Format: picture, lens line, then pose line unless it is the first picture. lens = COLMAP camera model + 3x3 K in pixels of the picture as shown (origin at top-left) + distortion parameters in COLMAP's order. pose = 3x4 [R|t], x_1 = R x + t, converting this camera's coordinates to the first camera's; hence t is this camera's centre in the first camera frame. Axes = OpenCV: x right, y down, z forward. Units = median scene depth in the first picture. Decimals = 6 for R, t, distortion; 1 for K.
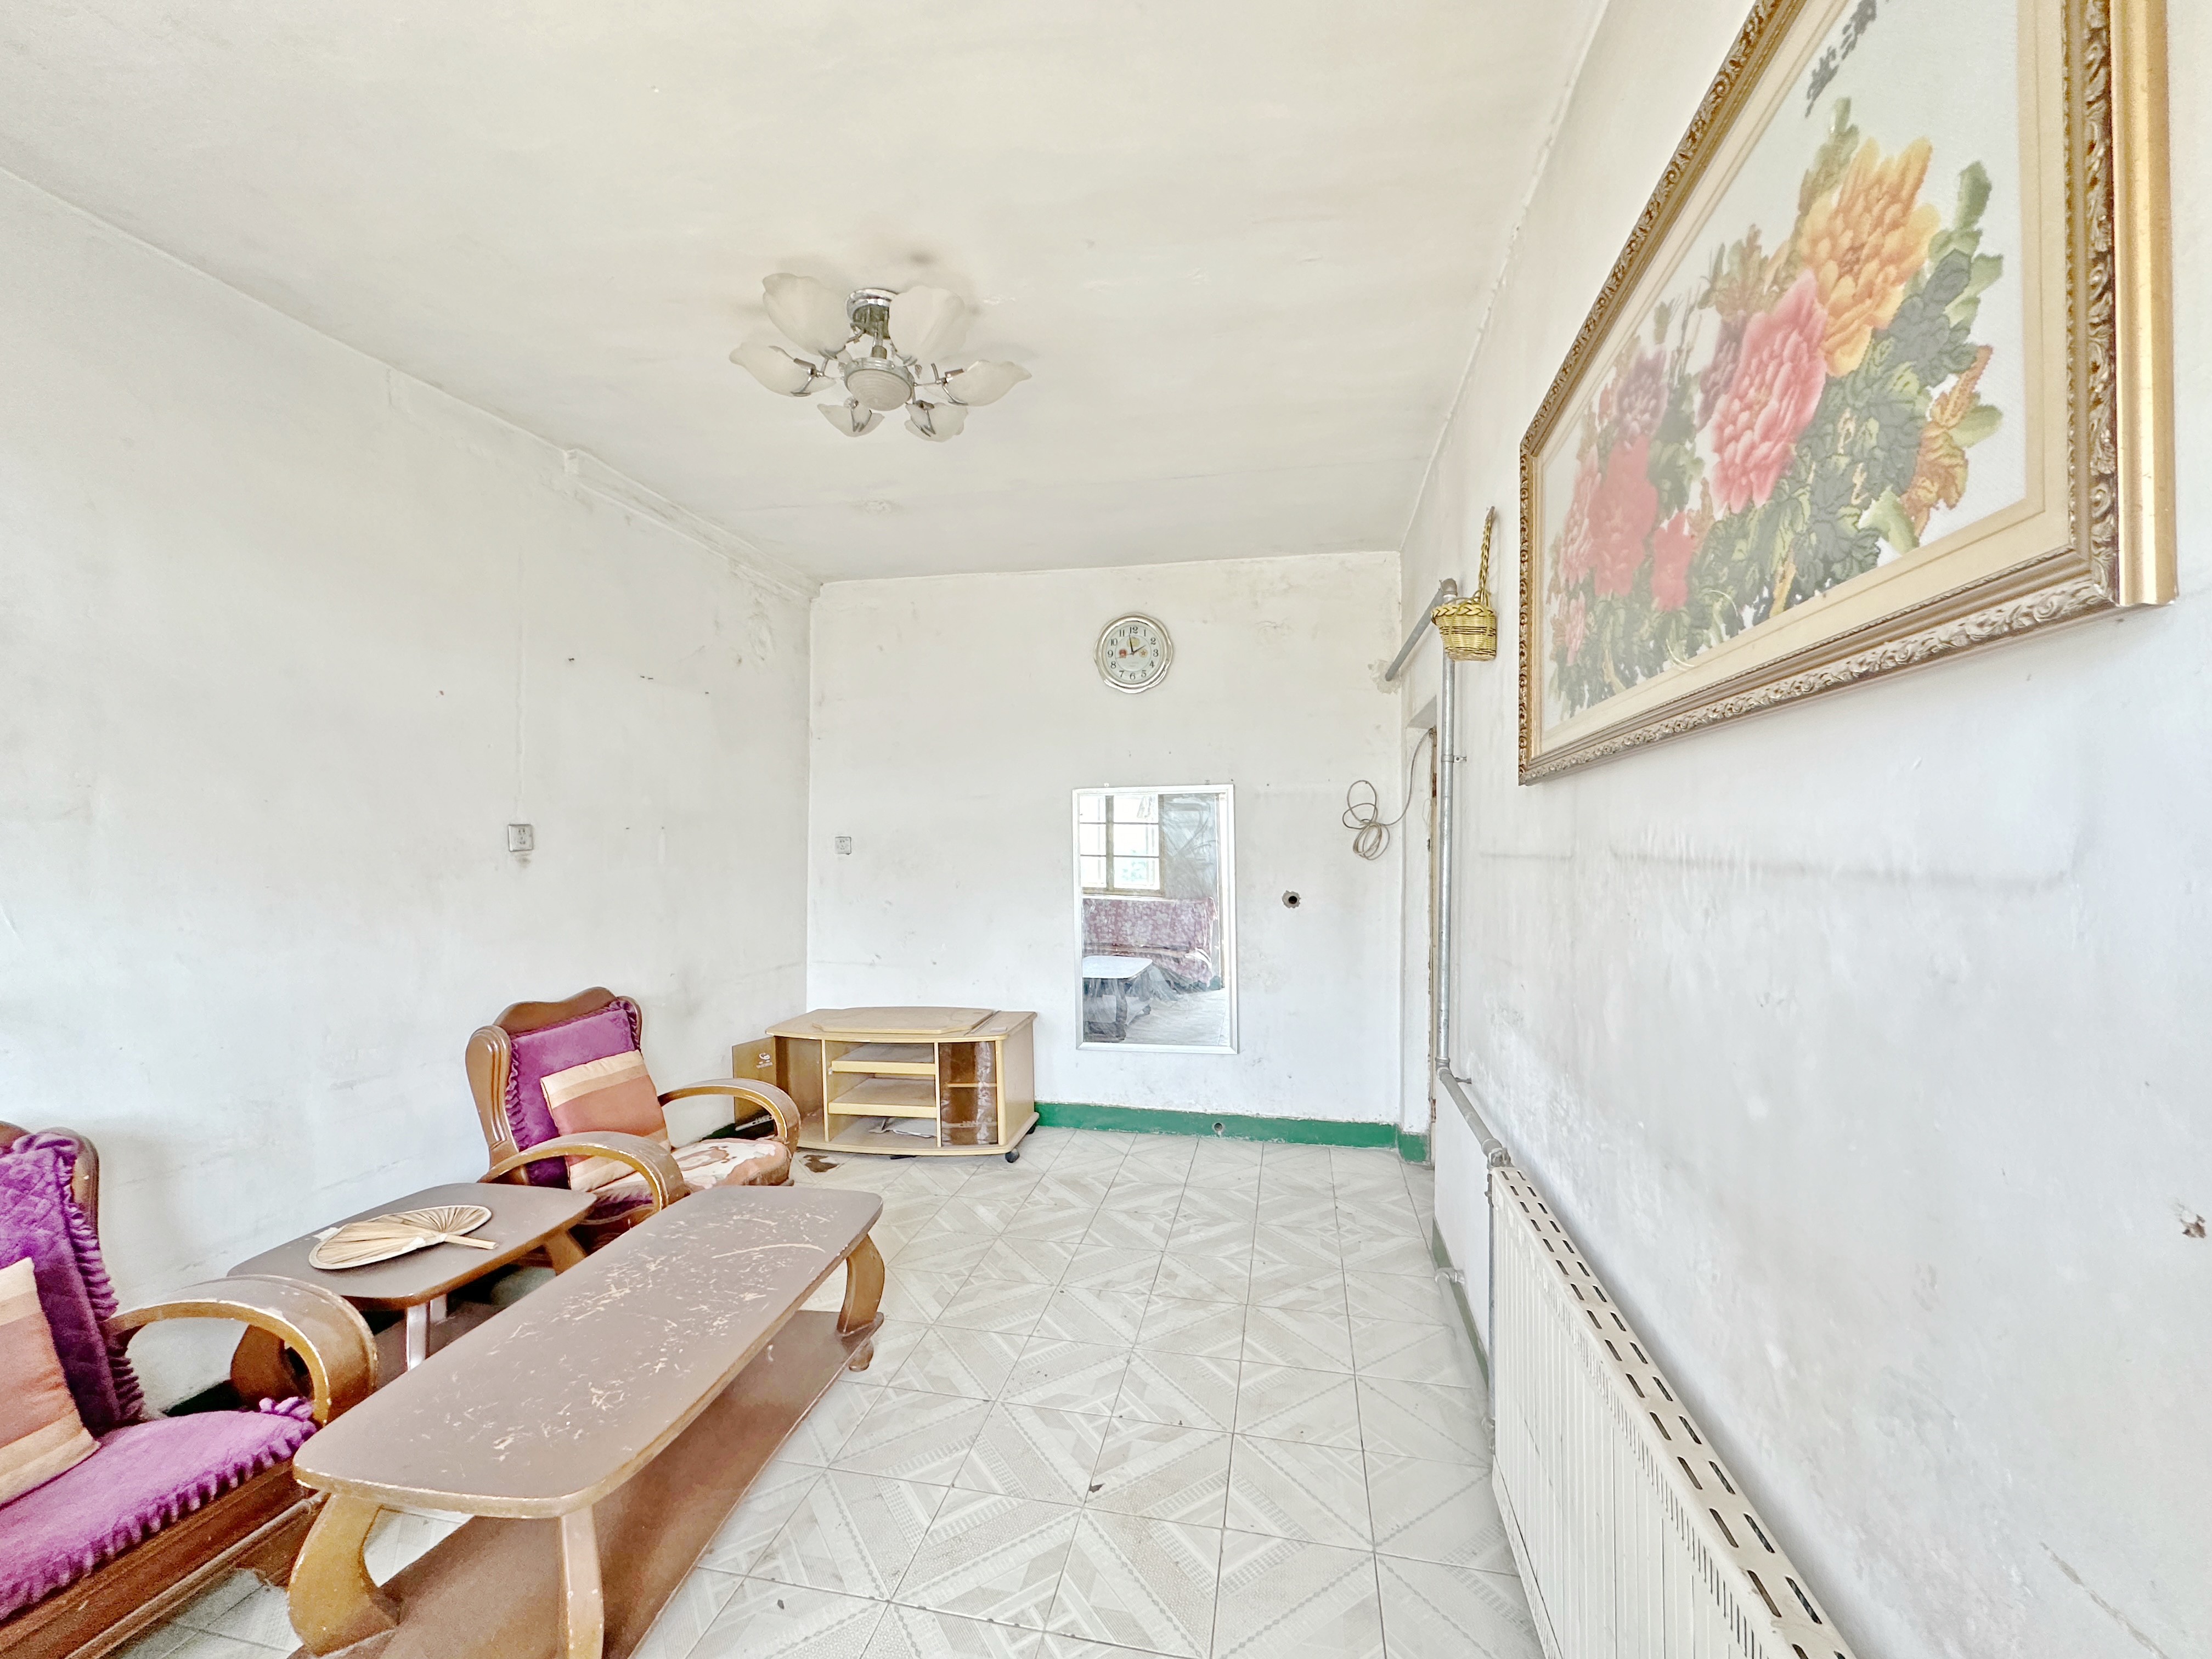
lens RADIAL K [[885.7, 0, 1111.1], [0, 885.7, 838.2], [0, 0, 1]] dist [0.002832, 0.000209]
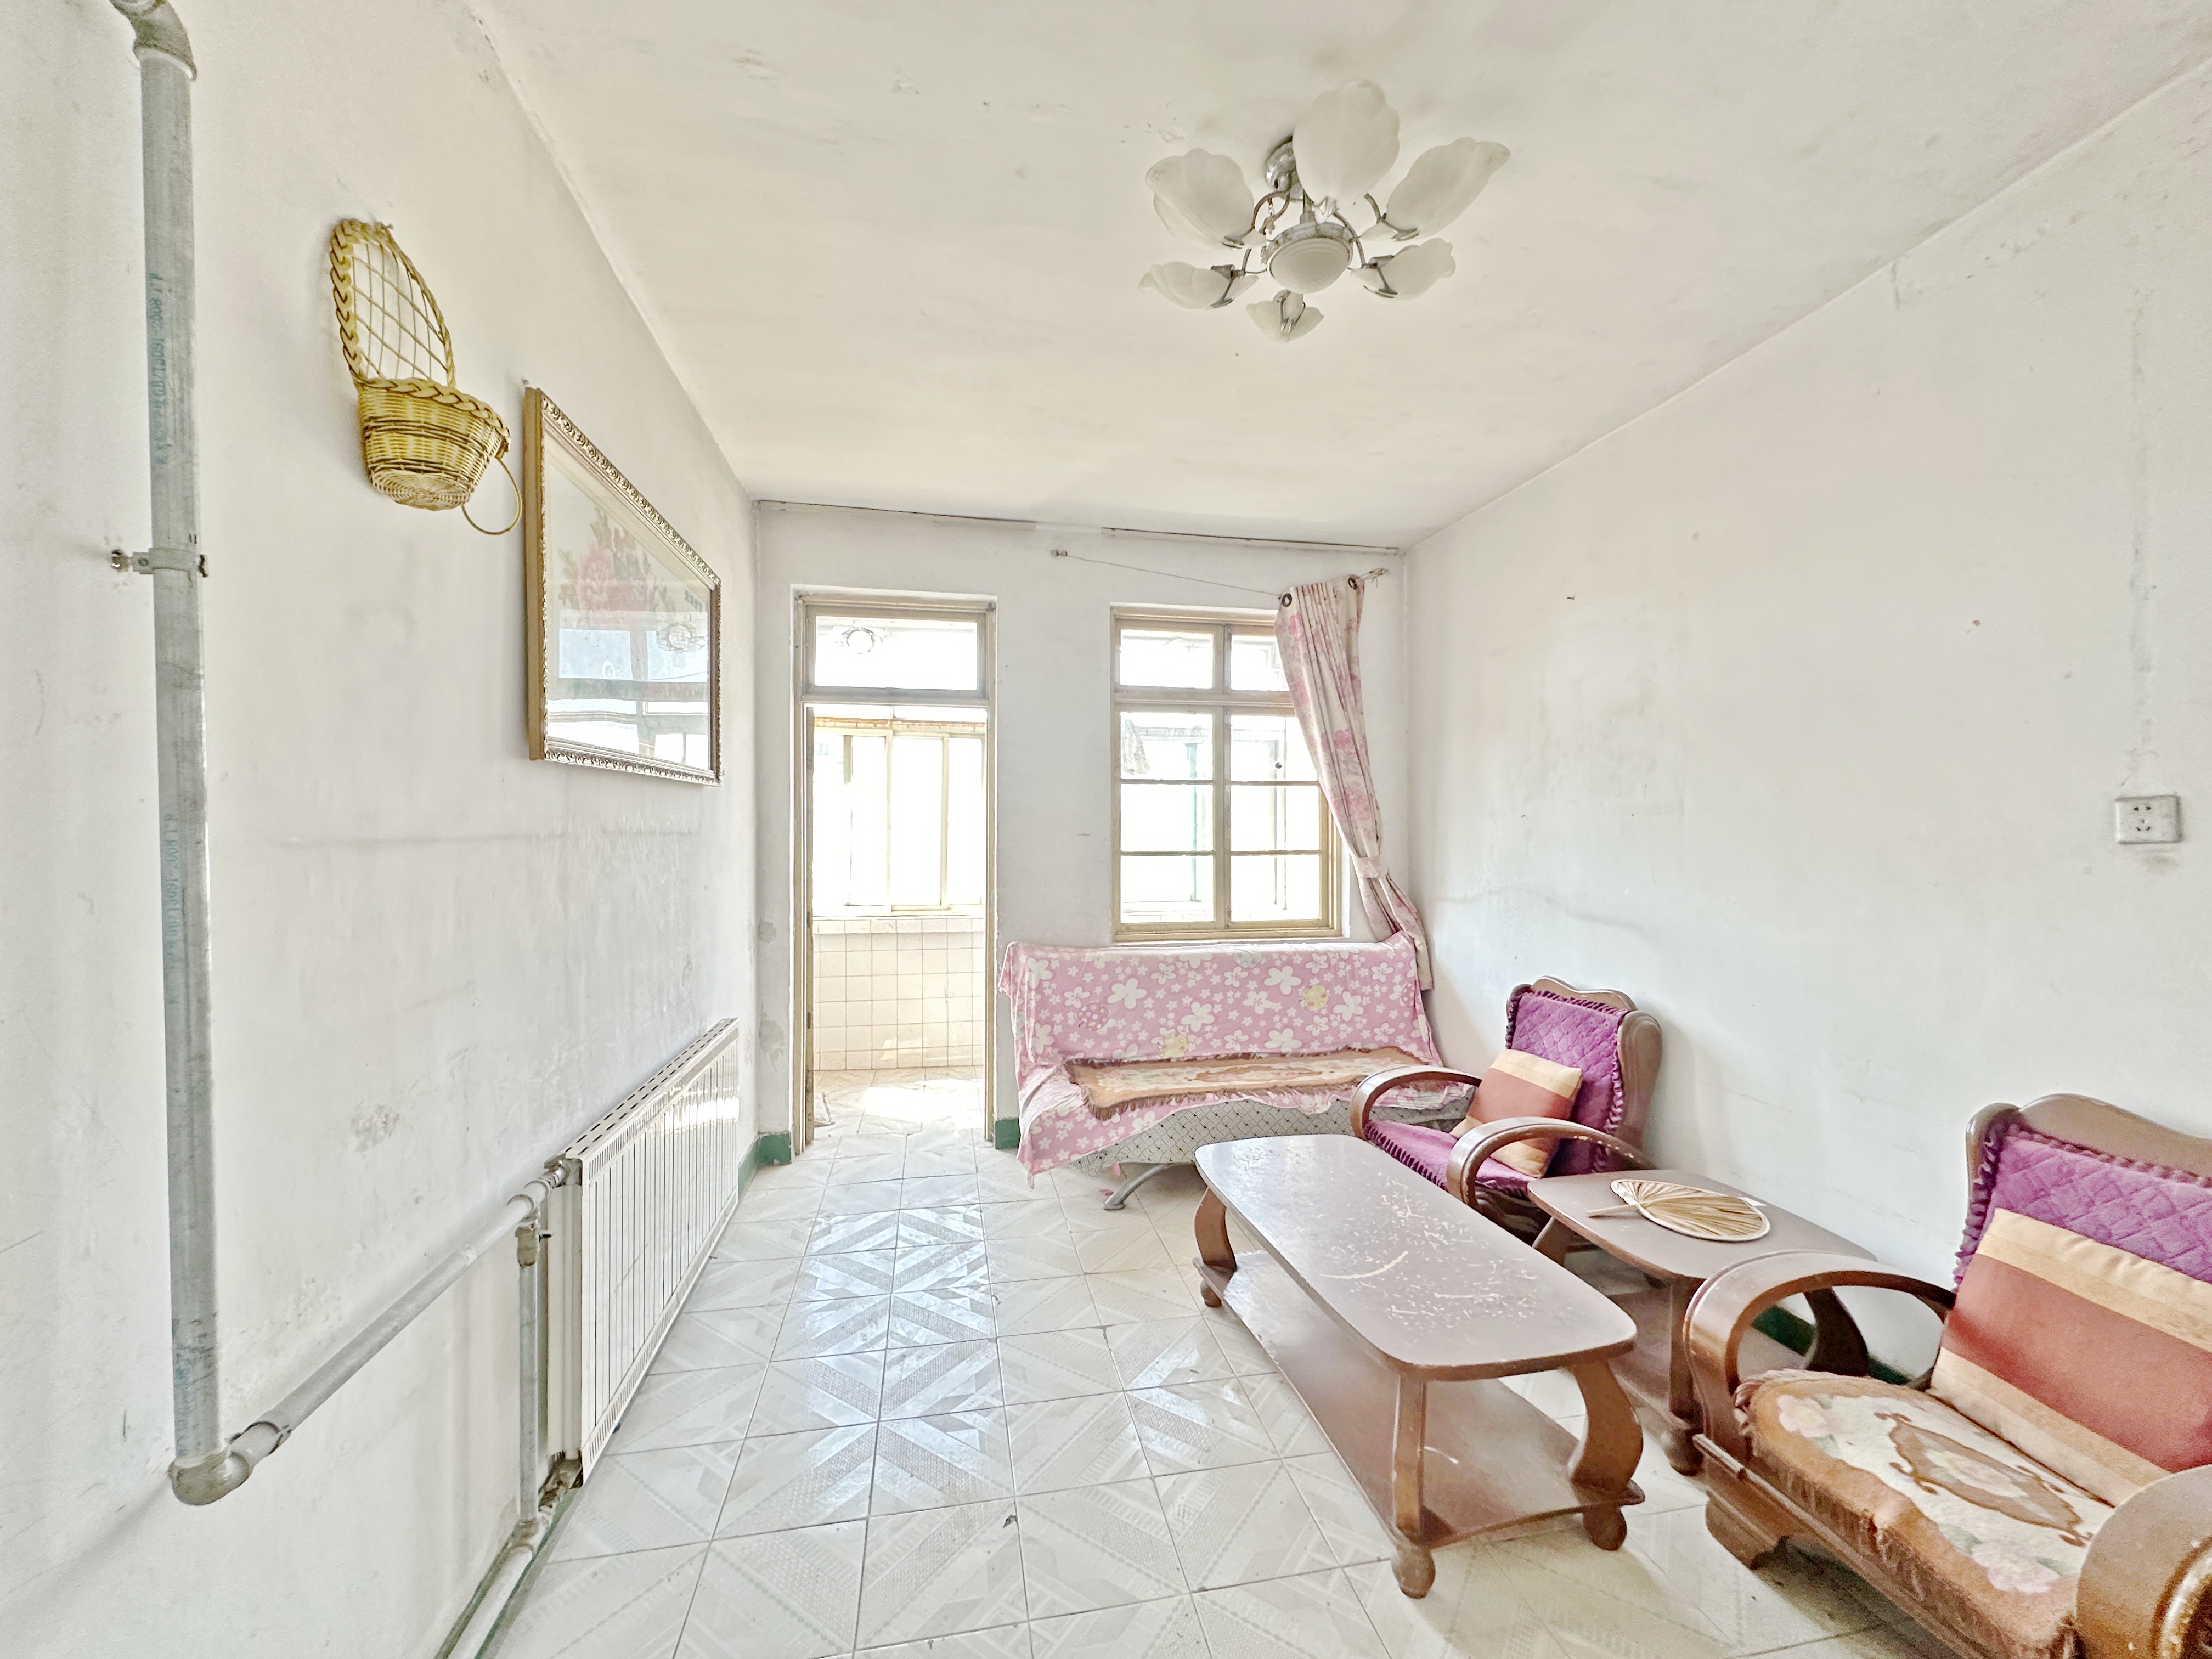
lens RADIAL K [[885.7, 0, 1109.8], [0, 885.7, 826.6], [0, 0, 1]] dist [0.002832, 0.000209]
pose [[-0.924850, -0.006076, -0.380284, 0.230823], [-0.002323, 0.999944, -0.010327, 0.016630], [0.380325, -0.008667, -0.924812, 1.807949]]
